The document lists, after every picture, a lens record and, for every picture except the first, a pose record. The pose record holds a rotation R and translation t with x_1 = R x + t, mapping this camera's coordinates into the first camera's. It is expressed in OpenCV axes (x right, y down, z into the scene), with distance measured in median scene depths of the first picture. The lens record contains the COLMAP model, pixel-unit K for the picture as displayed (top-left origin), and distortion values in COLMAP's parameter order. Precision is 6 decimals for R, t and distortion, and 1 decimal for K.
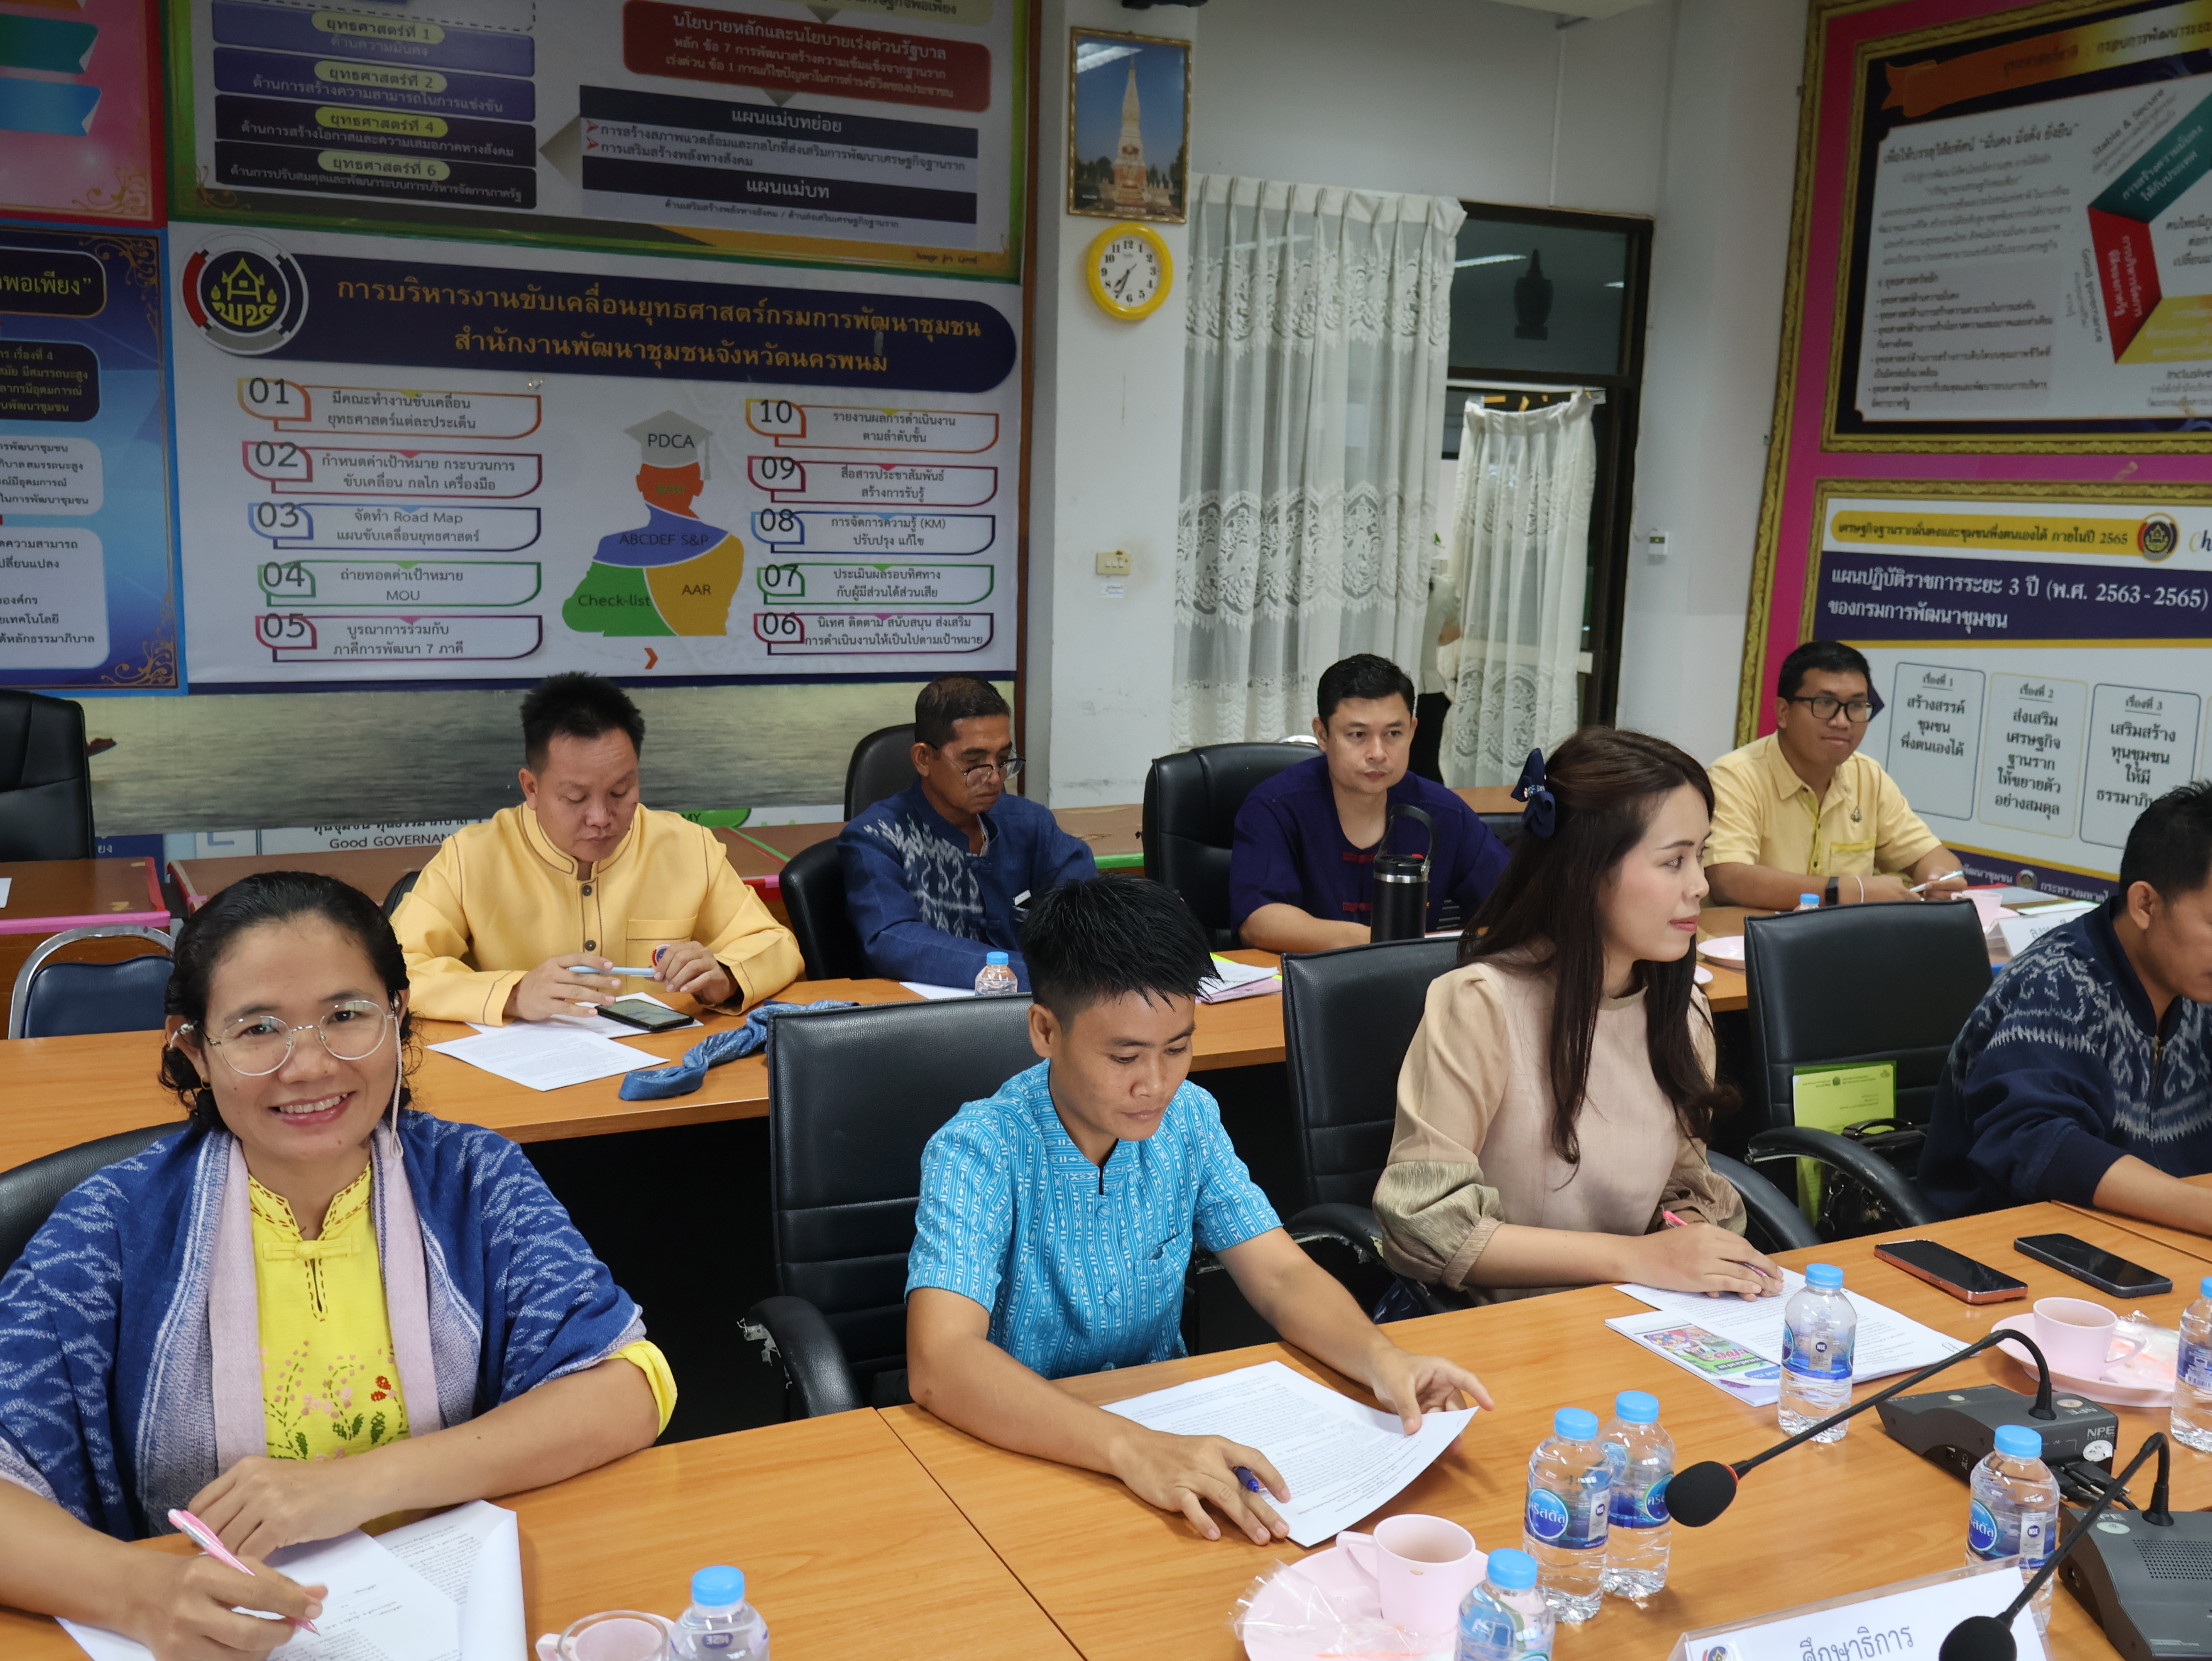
lens RADIAL K [[2070.0, 0, 1095.8], [0, 2070.0, 821.3], [0, 0, 1]] dist [-0.003751, 0.000000]
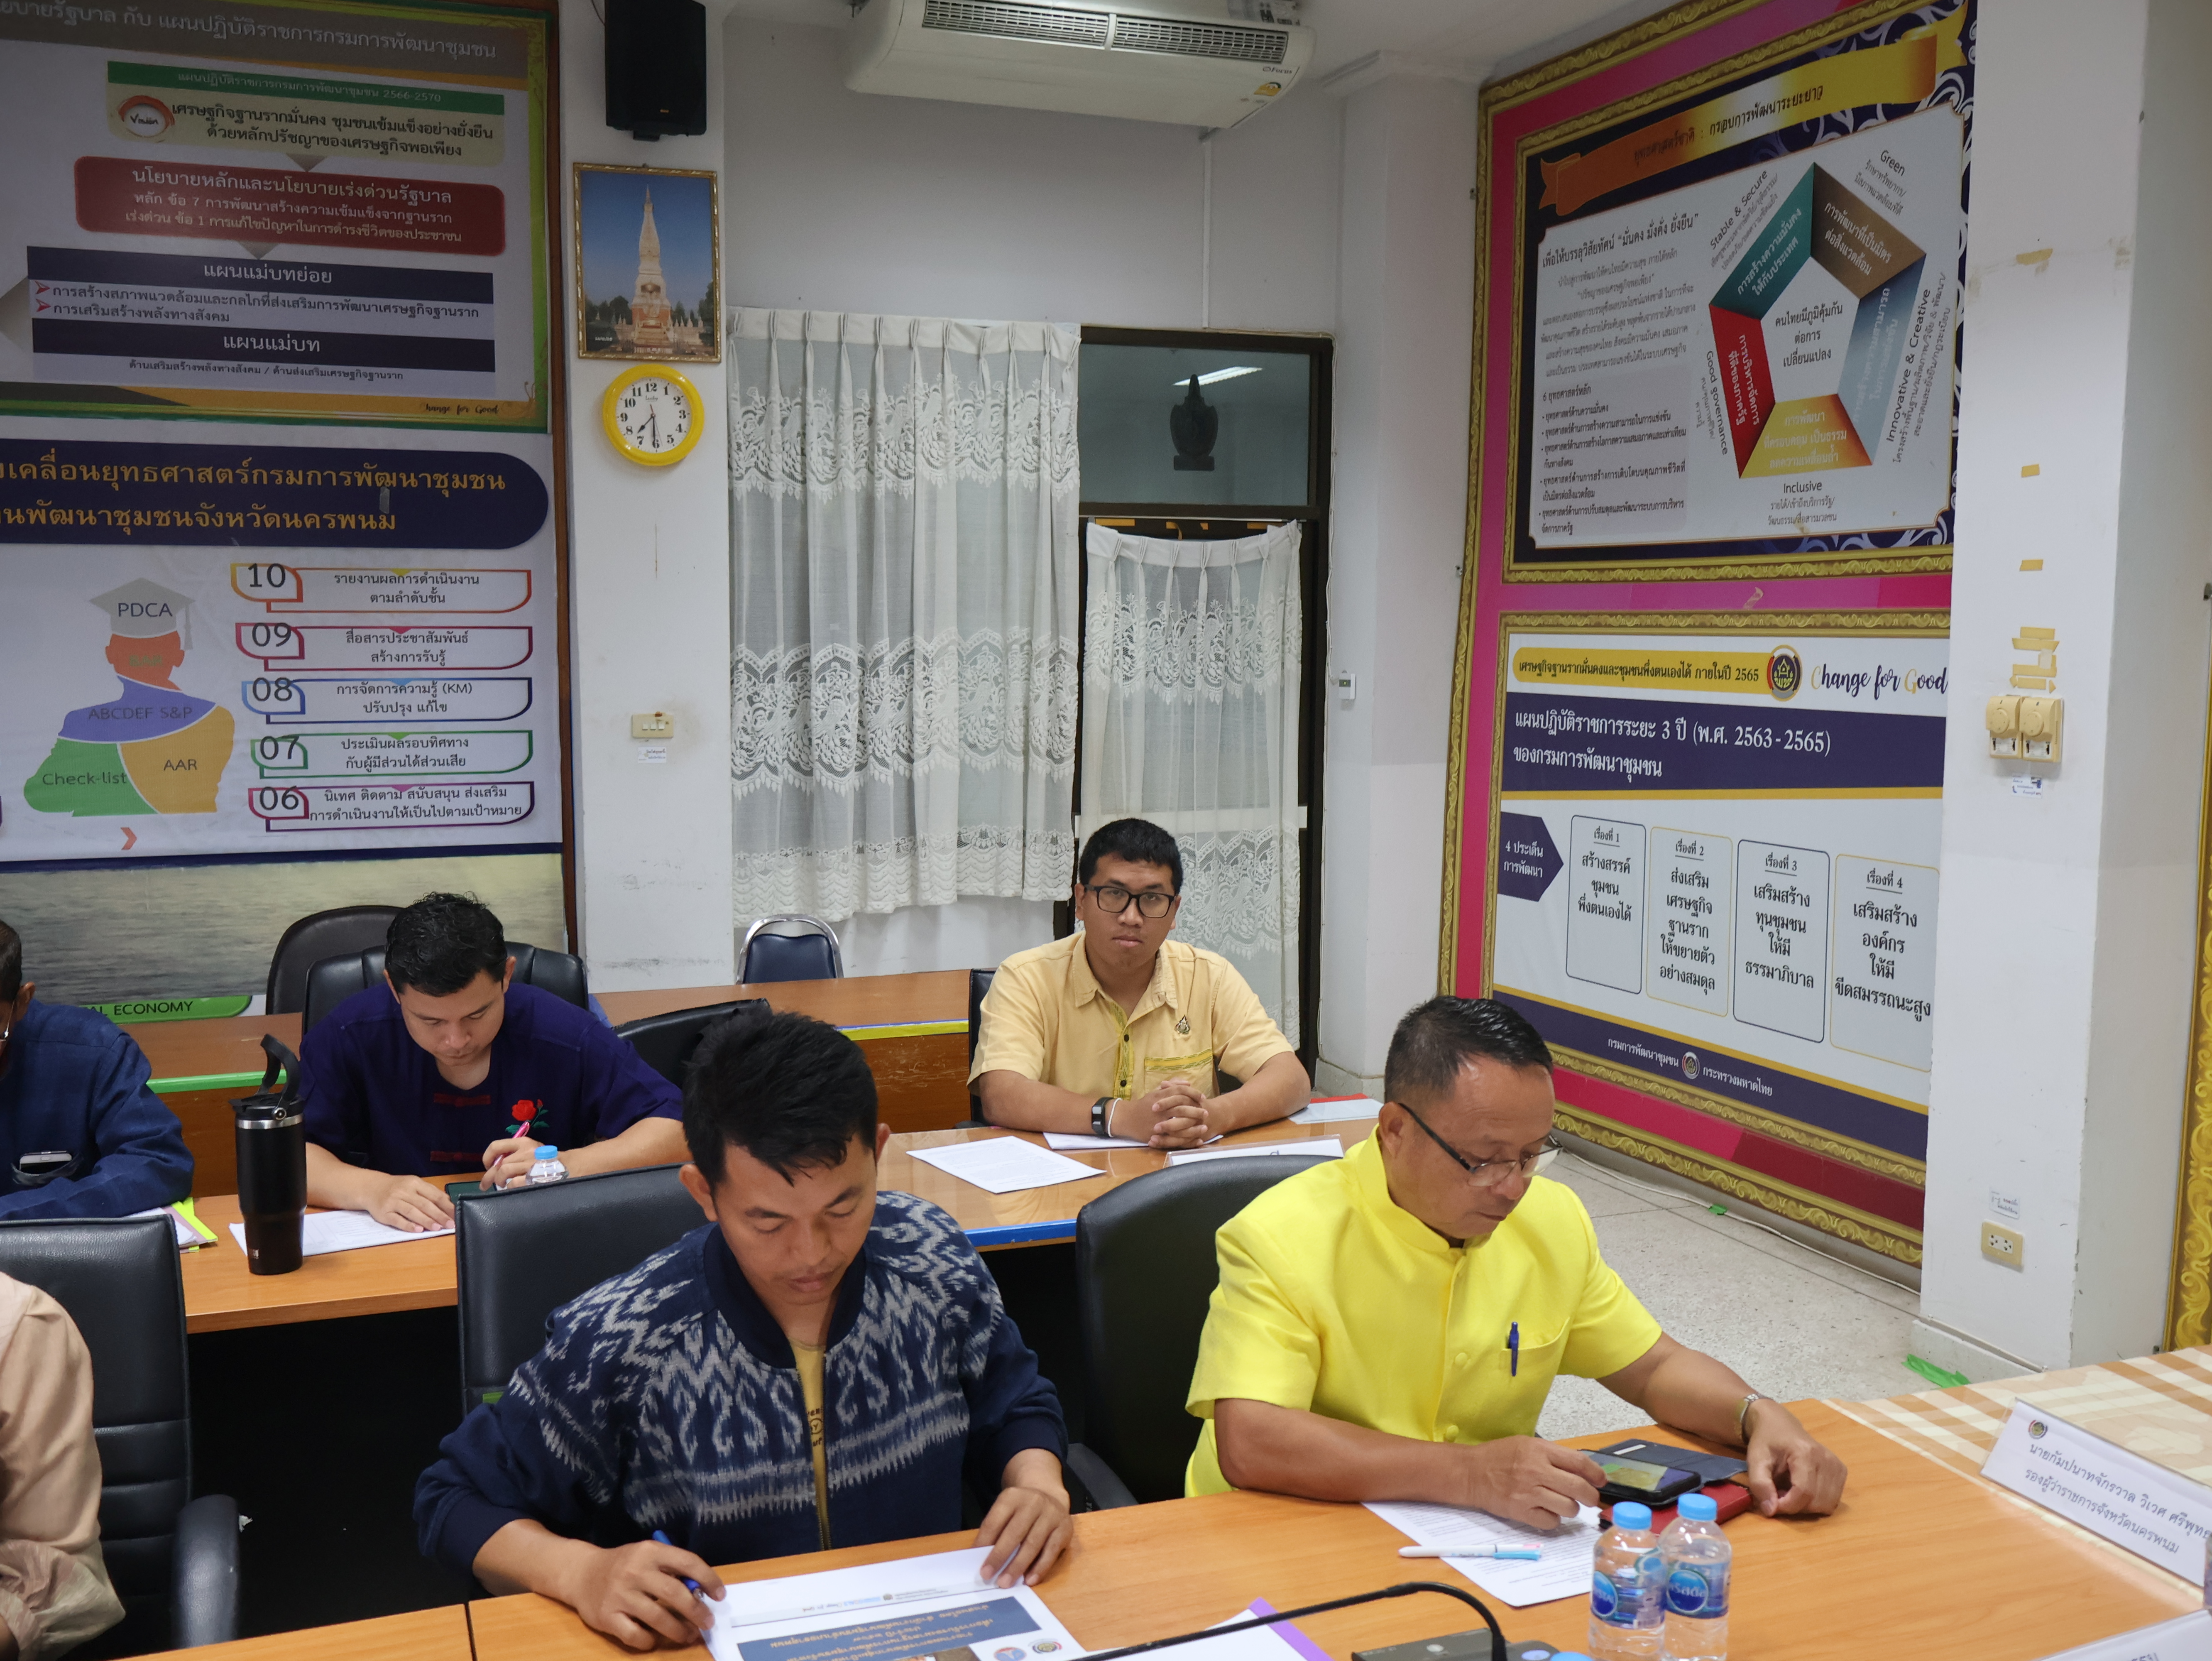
lens RADIAL K [[2070.0, 0, 1086.4], [0, 2070.0, 822.3], [0, 0, 1]] dist [-0.003751, 0.000000]
pose [[0.994553, -0.015998, -0.102997, 0.301203], [0.009293, 0.997825, -0.065257, -0.019542], [0.103817, 0.063944, 0.992539, 0.103540]]
